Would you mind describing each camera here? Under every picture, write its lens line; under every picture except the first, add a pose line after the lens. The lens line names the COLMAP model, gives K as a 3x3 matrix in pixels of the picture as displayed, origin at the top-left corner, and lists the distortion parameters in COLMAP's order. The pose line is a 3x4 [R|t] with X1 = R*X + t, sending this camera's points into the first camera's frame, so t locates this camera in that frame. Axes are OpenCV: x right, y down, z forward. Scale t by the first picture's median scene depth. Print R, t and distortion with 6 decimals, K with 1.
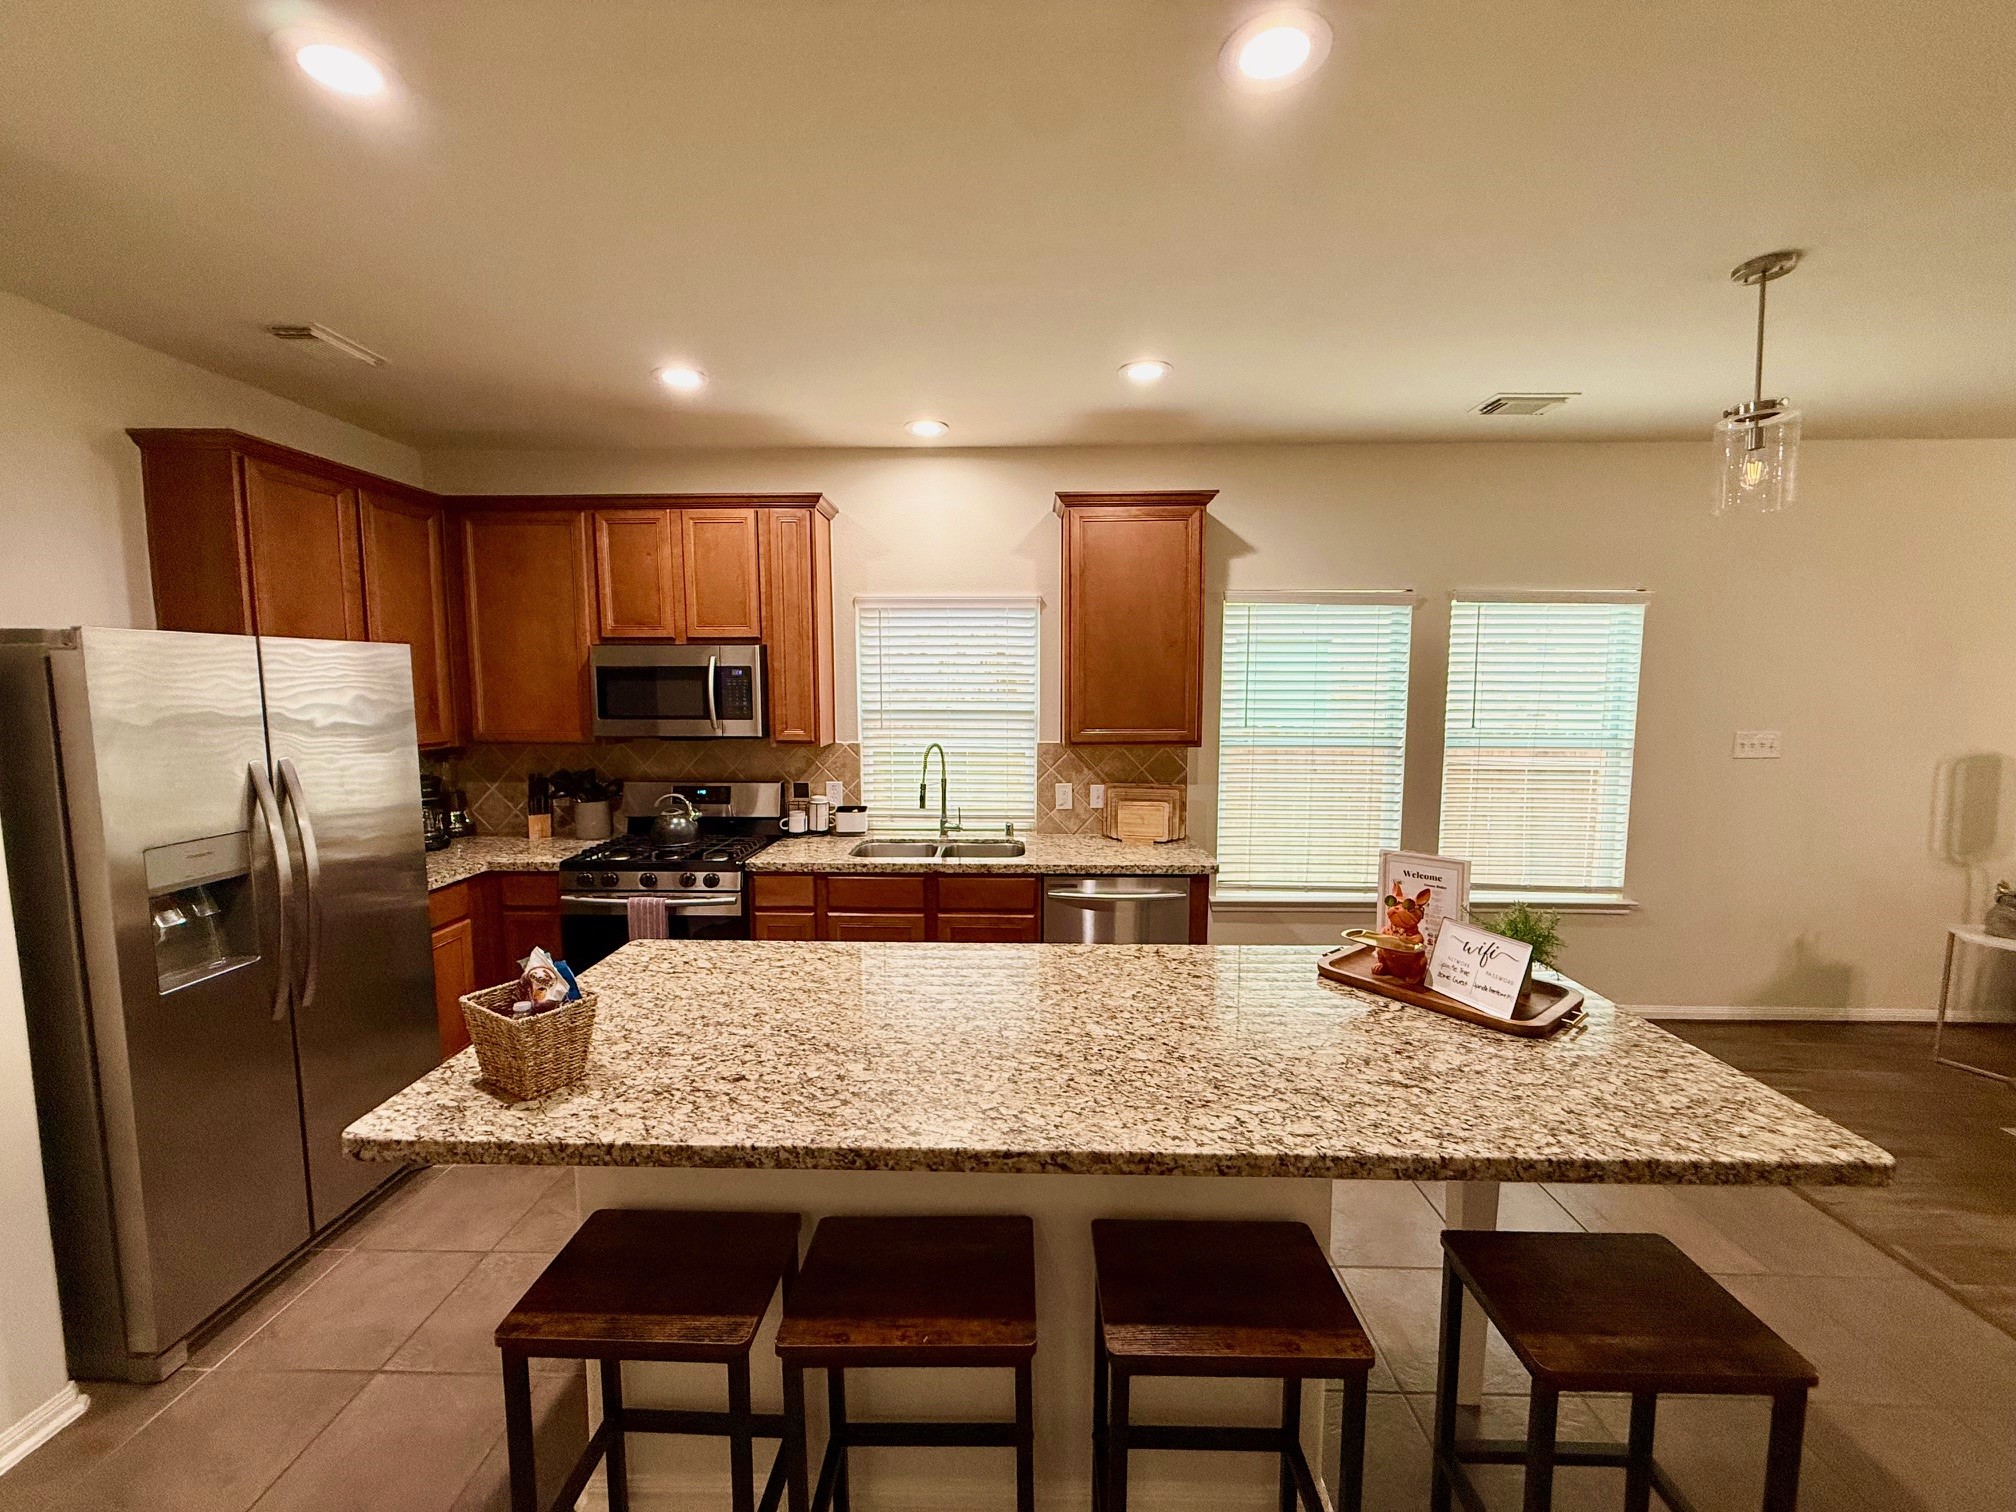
lens RADIAL K [[806.5, 0, 1004.3], [0, 806.5, 764.0], [0, 0, 1]] dist [-0.002509, 0.001273]
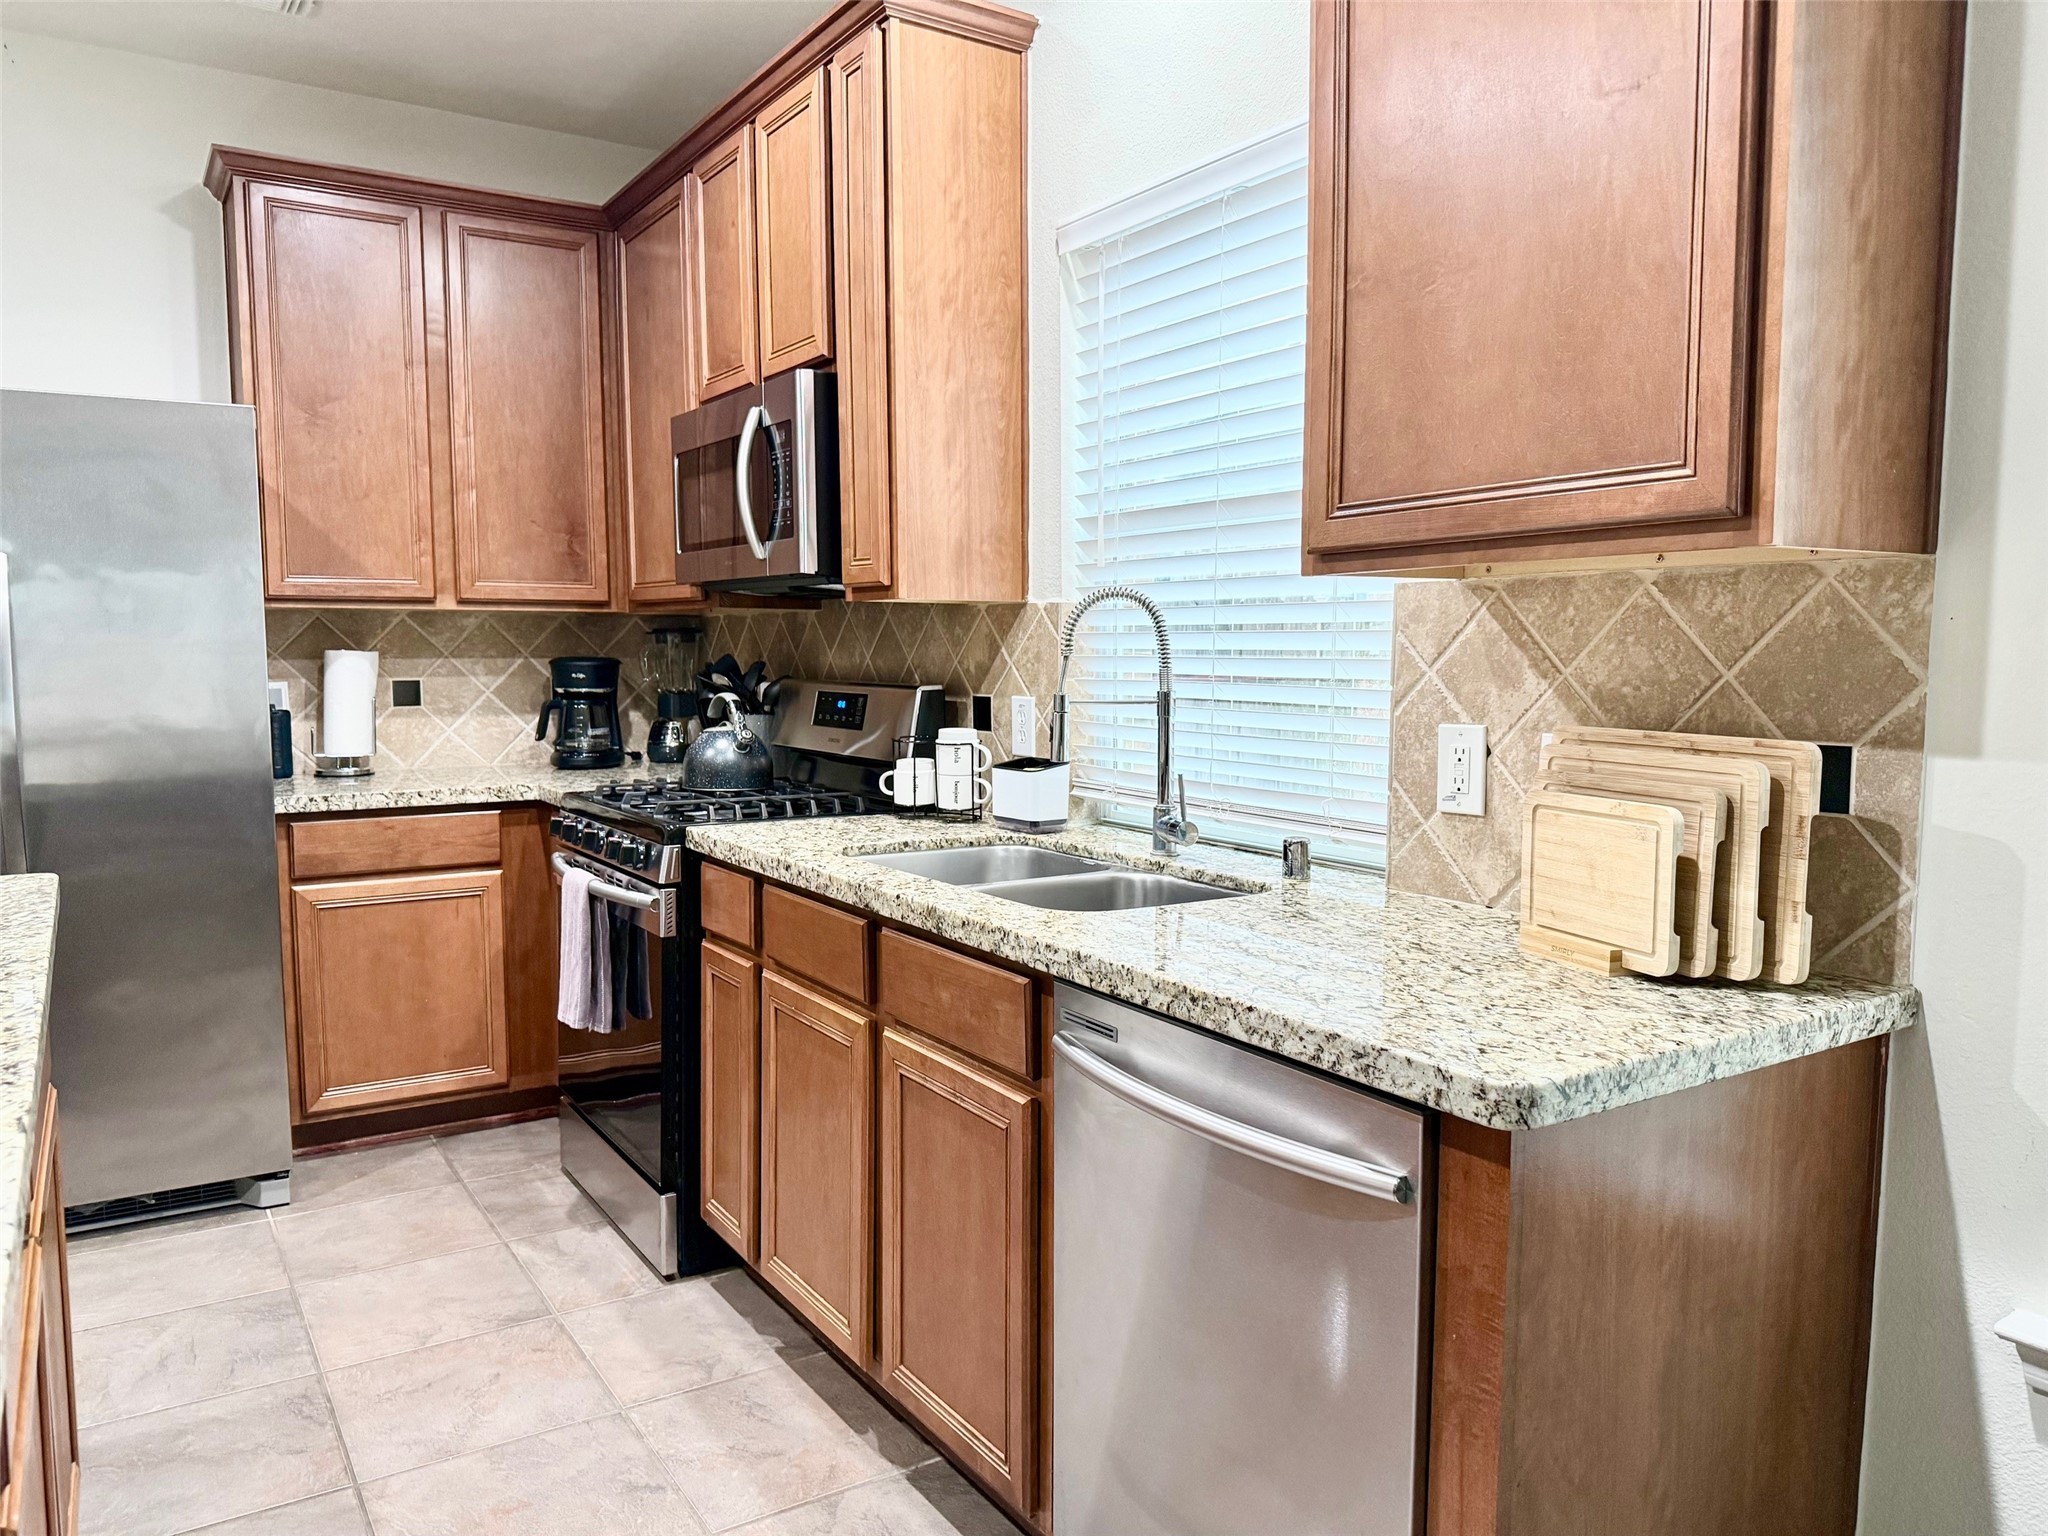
lens RADIAL K [[1440.0, 0, 1018.4], [0, 1440.0, 776.2], [0, 0, 1]] dist [0.067425, -0.089571]
pose [[0.557951, 0.075787, -0.826406, 0.438009], [-0.087762, 0.995626, 0.032054, 0.043044], [0.825220, 0.054642, 0.562161, 0.617311]]
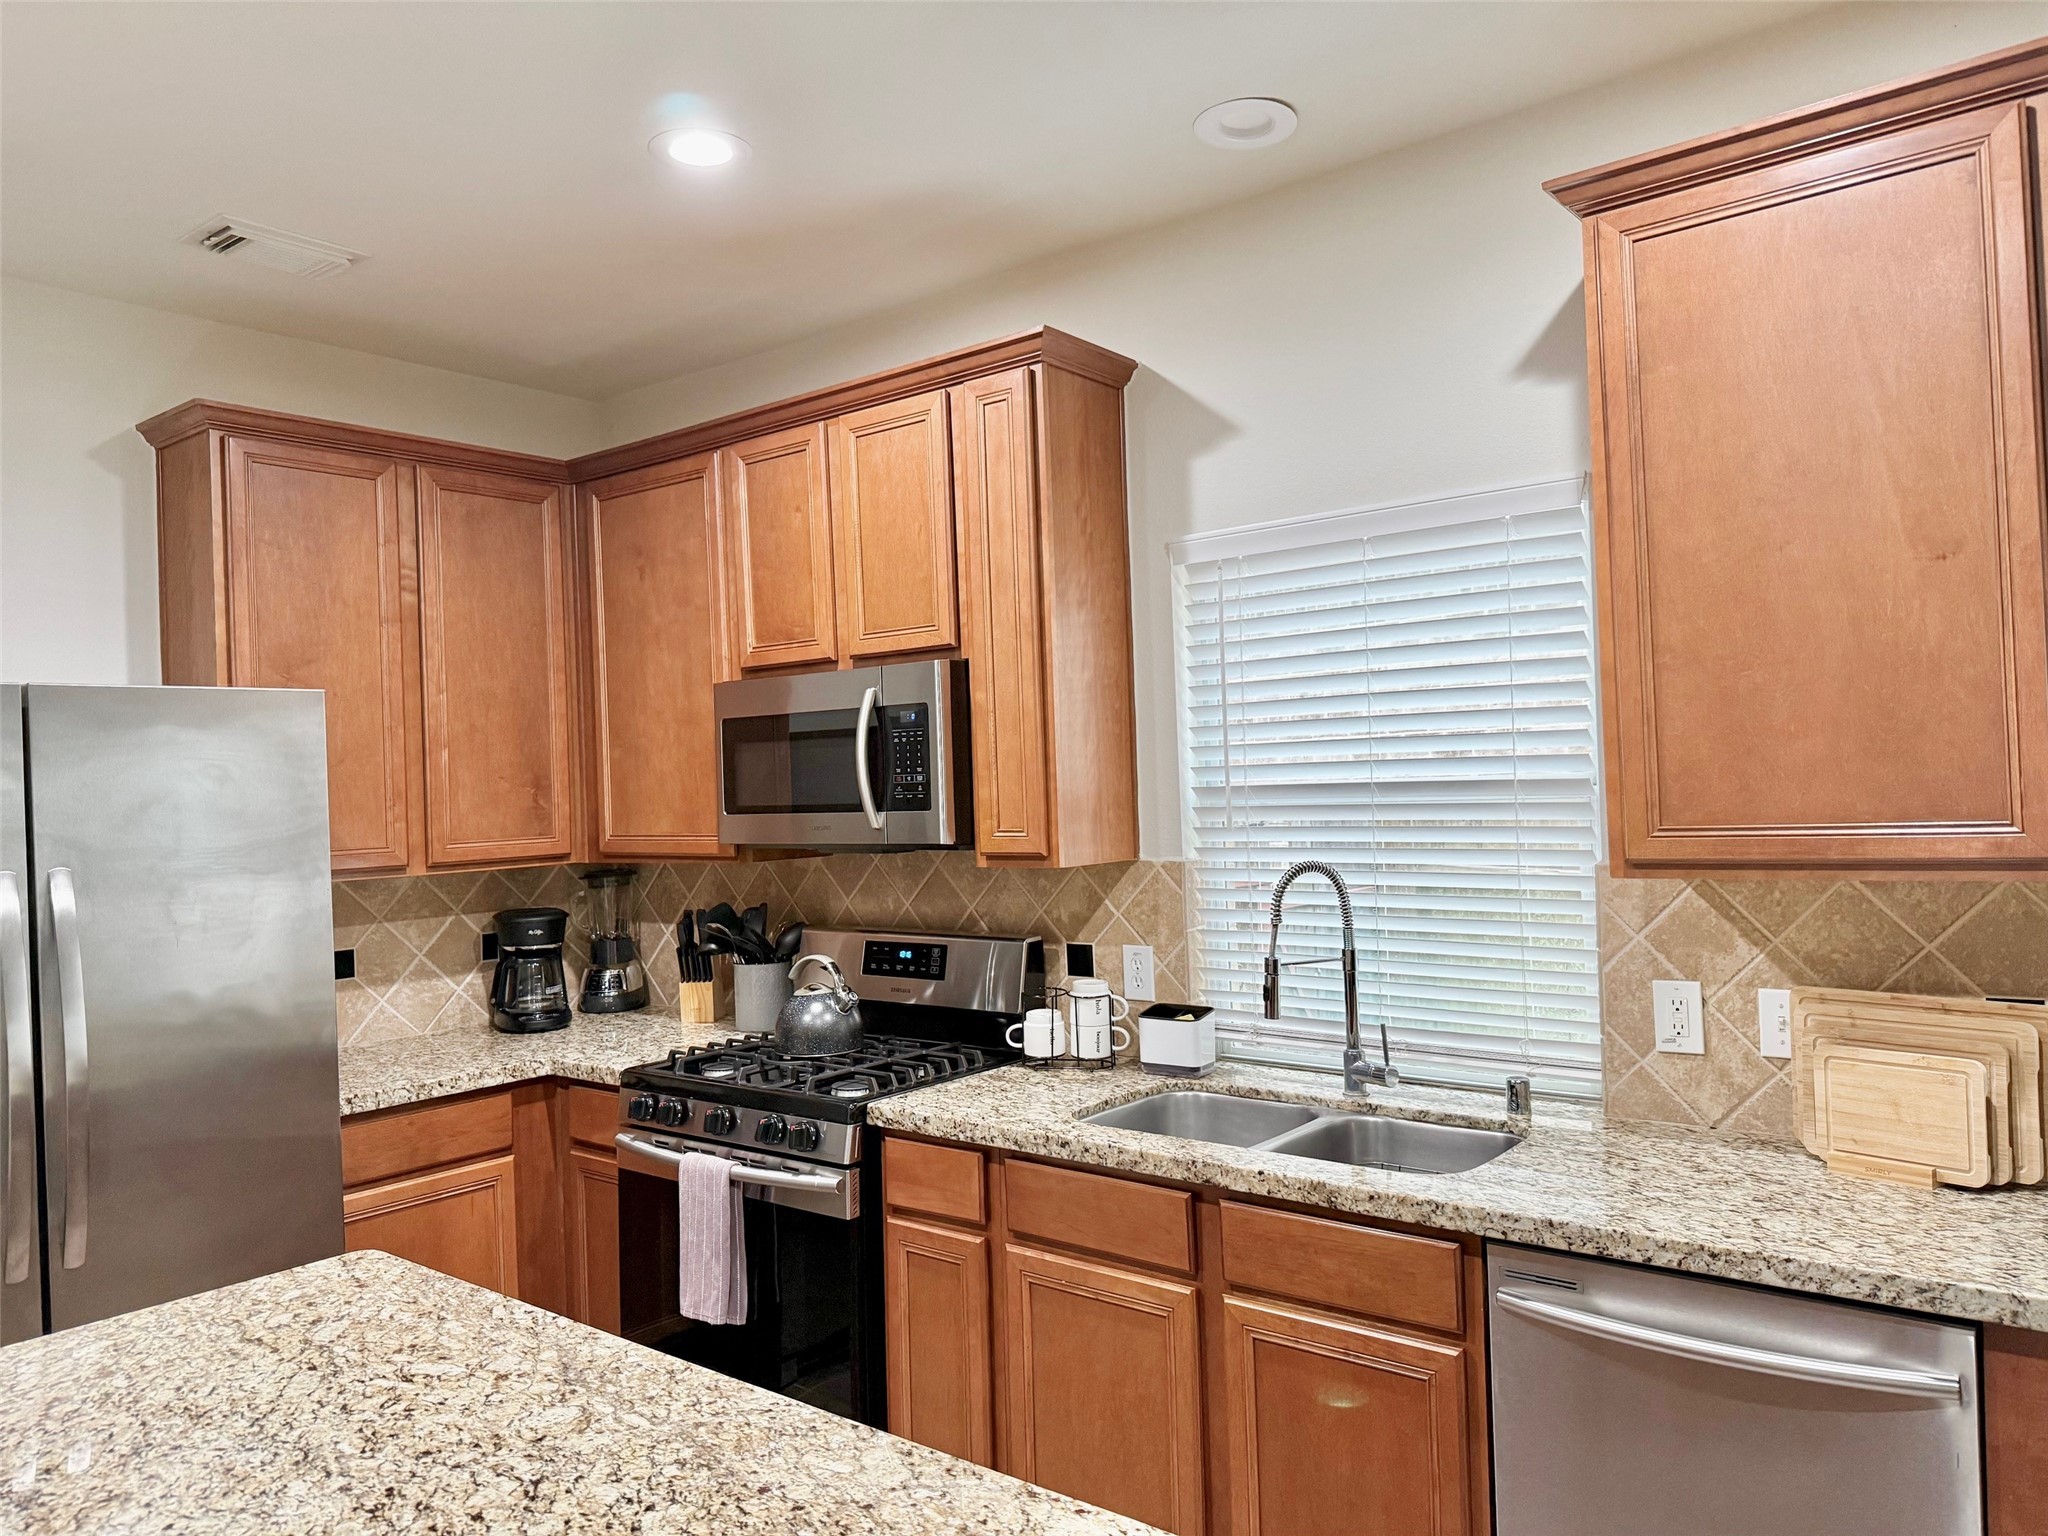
lens RADIAL K [[1440.0, 0, 1019.0], [0, 1440.0, 771.4], [0, 0, 1]] dist [0.067425, -0.089571]
pose [[0.792506, -0.031400, -0.609055, 0.253726], [-0.028537, 0.995670, -0.088465, -0.002183], [0.609196, 0.087490, 0.788179, 0.324301]]
